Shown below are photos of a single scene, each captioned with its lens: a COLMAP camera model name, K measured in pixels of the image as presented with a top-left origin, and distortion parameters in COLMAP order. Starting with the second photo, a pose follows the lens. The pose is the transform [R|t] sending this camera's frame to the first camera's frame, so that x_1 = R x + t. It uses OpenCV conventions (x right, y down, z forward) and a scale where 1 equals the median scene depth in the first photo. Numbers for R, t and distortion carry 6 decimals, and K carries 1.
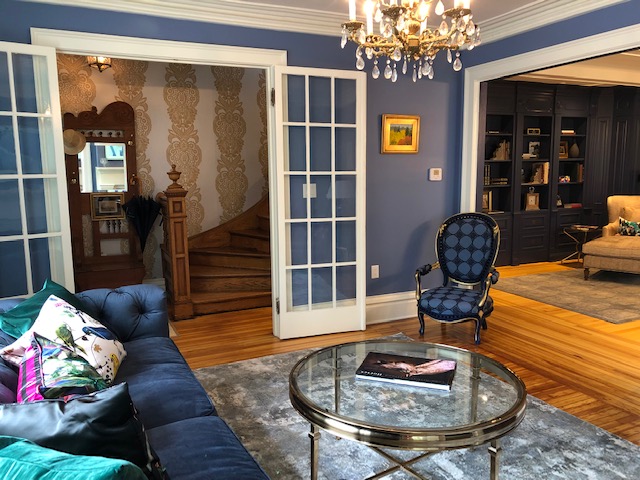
lens RADIAL K [[521.3, 0, 317.8], [0, 521.3, 234.1], [0, 0, 1]] dist [0.027246, -0.020762]
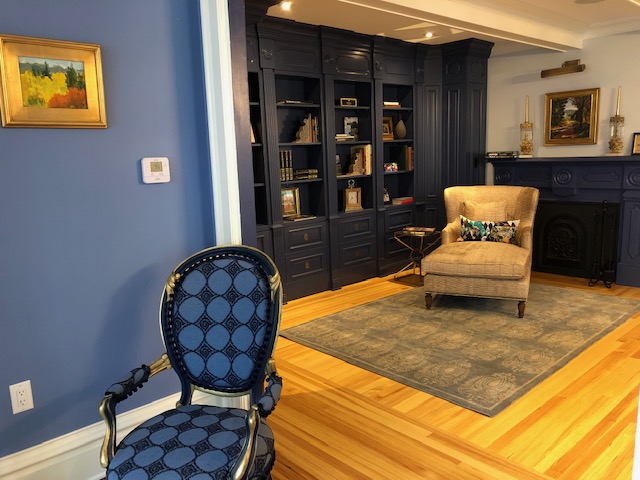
lens RADIAL K [[521.3, 0, 312.9], [0, 521.3, 236.1], [0, 0, 1]] dist [0.027246, -0.020762]
pose [[0.955565, -0.071824, 0.285896, 0.158200], [0.064998, 0.997329, 0.033307, -0.042880], [-0.287525, -0.013244, 0.957682, 0.348760]]
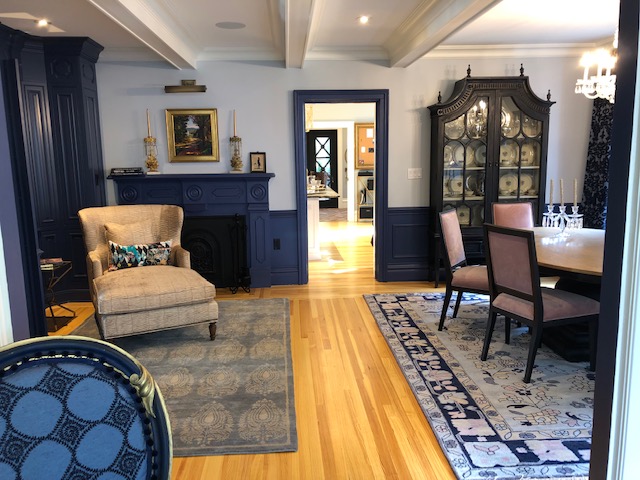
lens RADIAL K [[521.3, 0, 323.7], [0, 521.3, 238.9], [0, 0, 1]] dist [0.027246, -0.020762]
pose [[0.364549, -0.148176, 0.919319, 0.074795], [0.130836, 0.985615, 0.106979, -0.071825], [-0.921947, 0.081281, 0.378692, 0.518475]]
